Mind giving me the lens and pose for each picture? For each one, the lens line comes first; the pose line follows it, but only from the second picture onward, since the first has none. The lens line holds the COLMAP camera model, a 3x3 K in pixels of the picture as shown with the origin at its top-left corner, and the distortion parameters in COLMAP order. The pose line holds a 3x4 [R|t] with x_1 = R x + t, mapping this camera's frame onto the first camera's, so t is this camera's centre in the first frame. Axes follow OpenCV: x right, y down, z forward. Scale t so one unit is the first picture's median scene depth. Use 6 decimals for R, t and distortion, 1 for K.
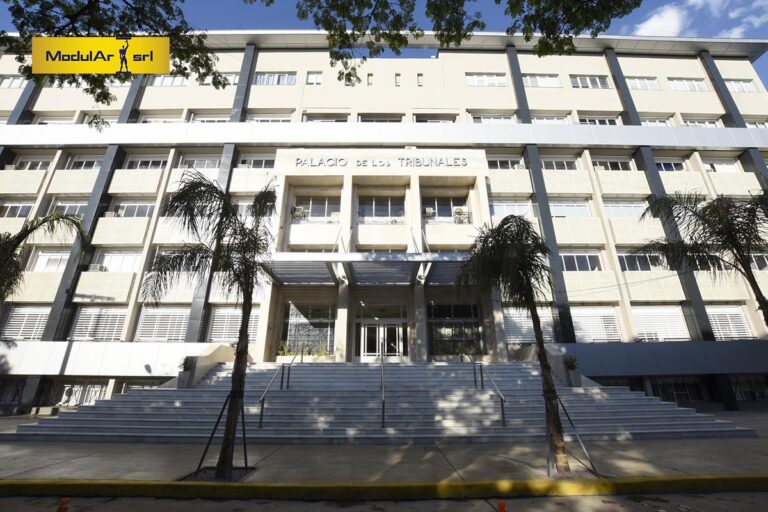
lens RADIAL K [[341.0, 0, 381.7], [0, 341.0, 248.9], [0, 0, 1]] dist [-0.023732, 0.000160]
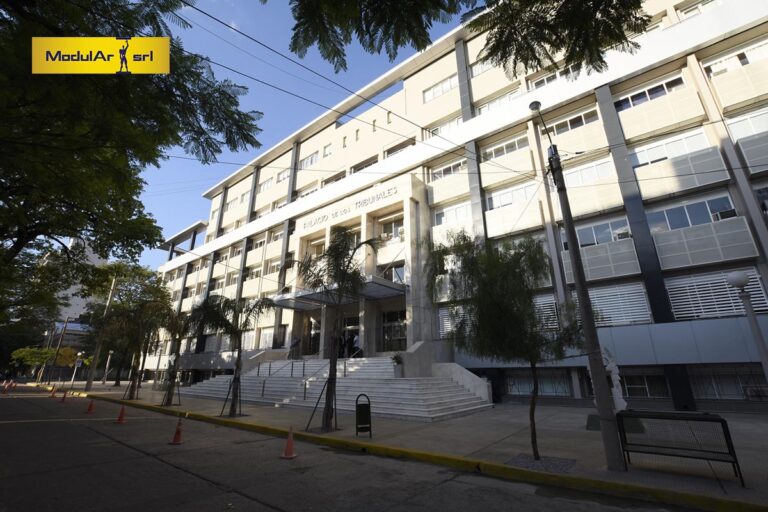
lens RADIAL K [[336.6, 0, 385.0], [0, 336.6, 258.2], [0, 0, 1]] dist [-0.021483, 0.000351]
pose [[0.783986, -0.197734, -0.588444, 0.767293], [0.226207, 0.973737, -0.025828, -0.000418], [0.578097, -0.112861, 0.808125, 0.003673]]
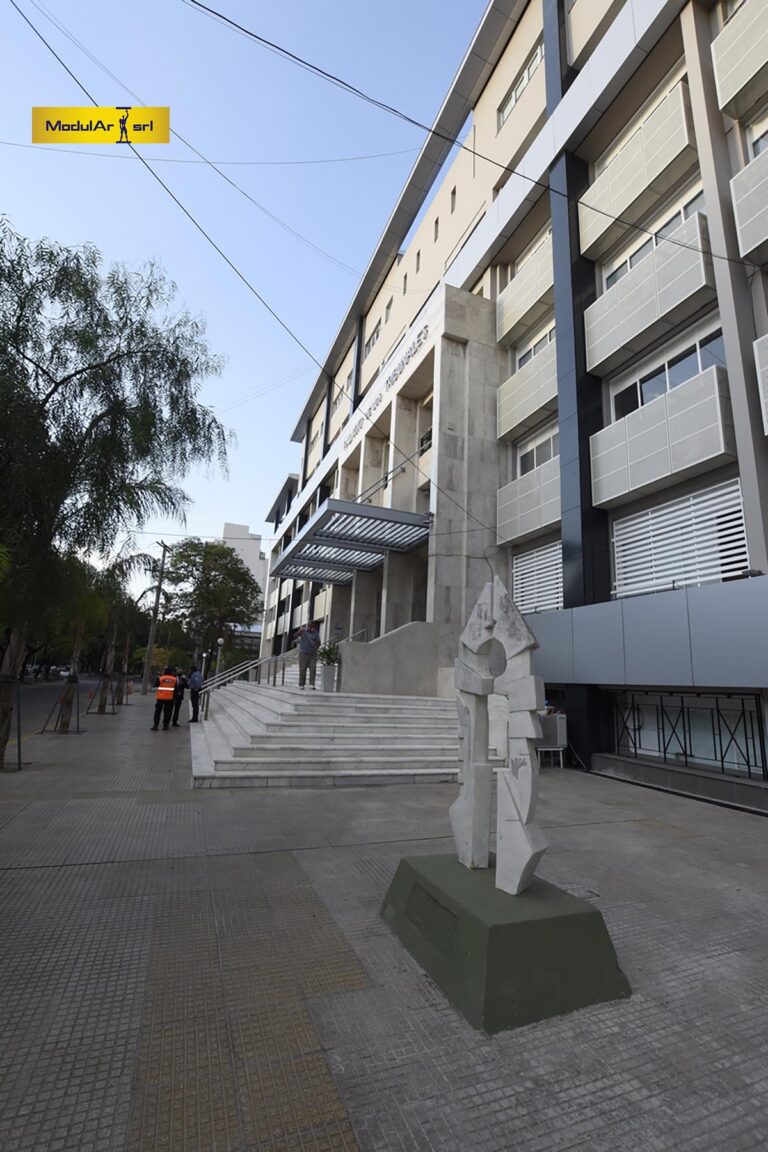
lens RADIAL K [[504.9, 0, 385.7], [0, 504.9, 571.6], [0, 0, 1]] dist [-0.021483, 0.000351]
pose [[0.353861, -0.180409, -0.917734, 0.848070], [0.288647, 0.954389, -0.076318, 0.173936], [0.889644, -0.237895, 0.389795, 0.446667]]
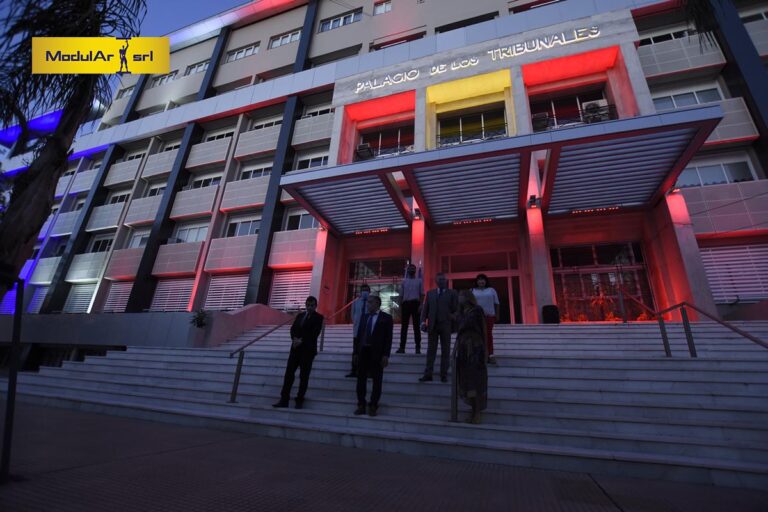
lens RADIAL K [[336.6, 0, 385.0], [0, 336.6, 258.2], [0, 0, 1]] dist [-0.021483, 0.000351]
pose [[0.944149, -0.067045, -0.322627, 0.034957], [0.064843, 0.997741, -0.017580, 0.144025], [0.323077, -0.004322, 0.946363, 0.248833]]
